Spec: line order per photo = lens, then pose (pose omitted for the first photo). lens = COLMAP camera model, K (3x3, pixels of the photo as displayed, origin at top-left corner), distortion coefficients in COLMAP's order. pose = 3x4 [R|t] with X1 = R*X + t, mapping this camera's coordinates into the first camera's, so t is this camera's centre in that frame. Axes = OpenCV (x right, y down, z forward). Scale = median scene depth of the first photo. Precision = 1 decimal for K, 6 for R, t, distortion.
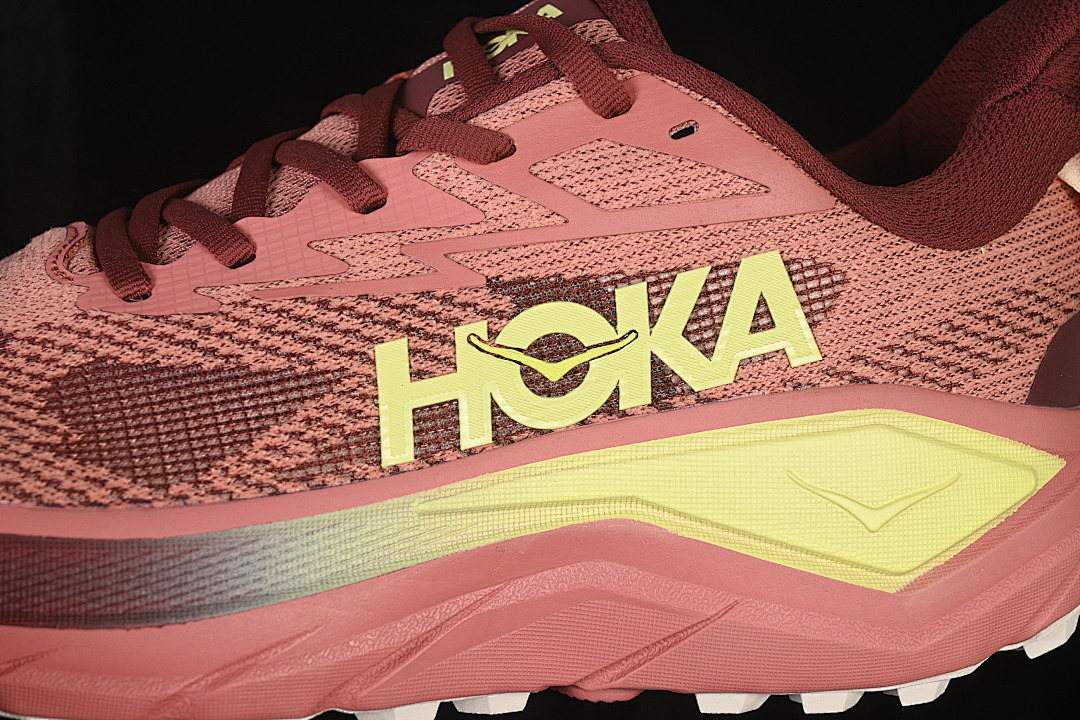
lens RADIAL K [[2357.0, 0, 540.0], [0, 2357.0, 360.0], [0, 0, 1]] dist [0.009262, -0.195644]
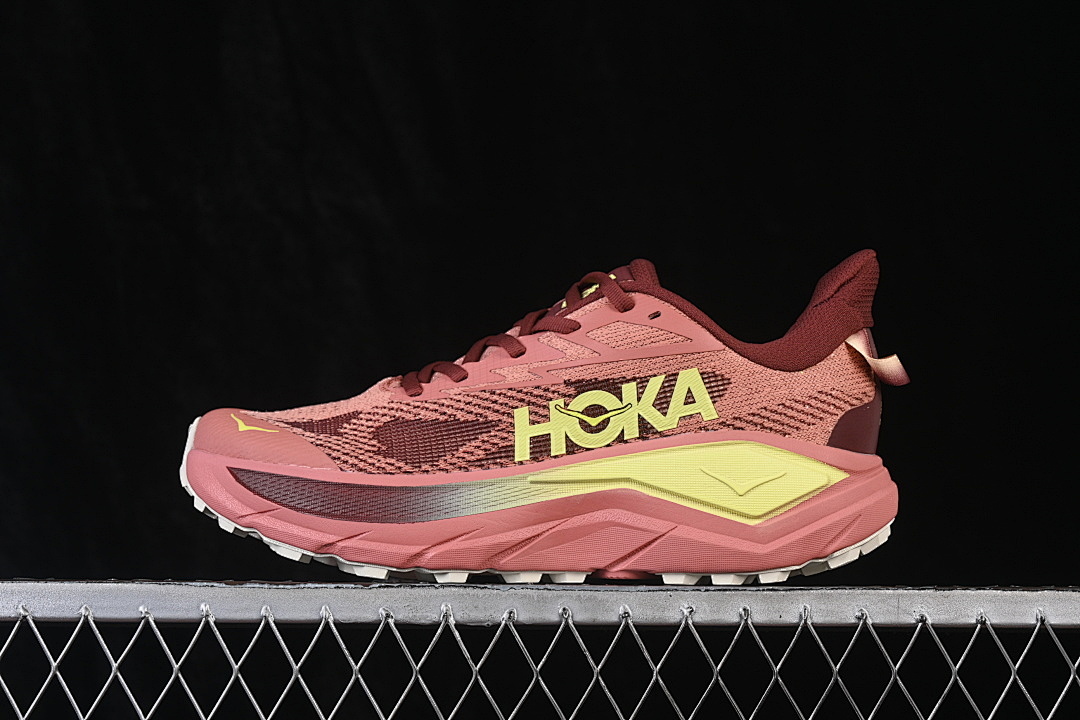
lens RADIAL K [[2357.0, 0, 540.0], [0, 2357.0, 360.0], [0, 0, 1]] dist [0.009262, -0.195644]
pose [[0.976206, -0.022149, -0.215709, 0.438889], [-0.025204, 0.976437, -0.214325, 0.427423], [0.215374, 0.214662, 0.952646, -1.145678]]
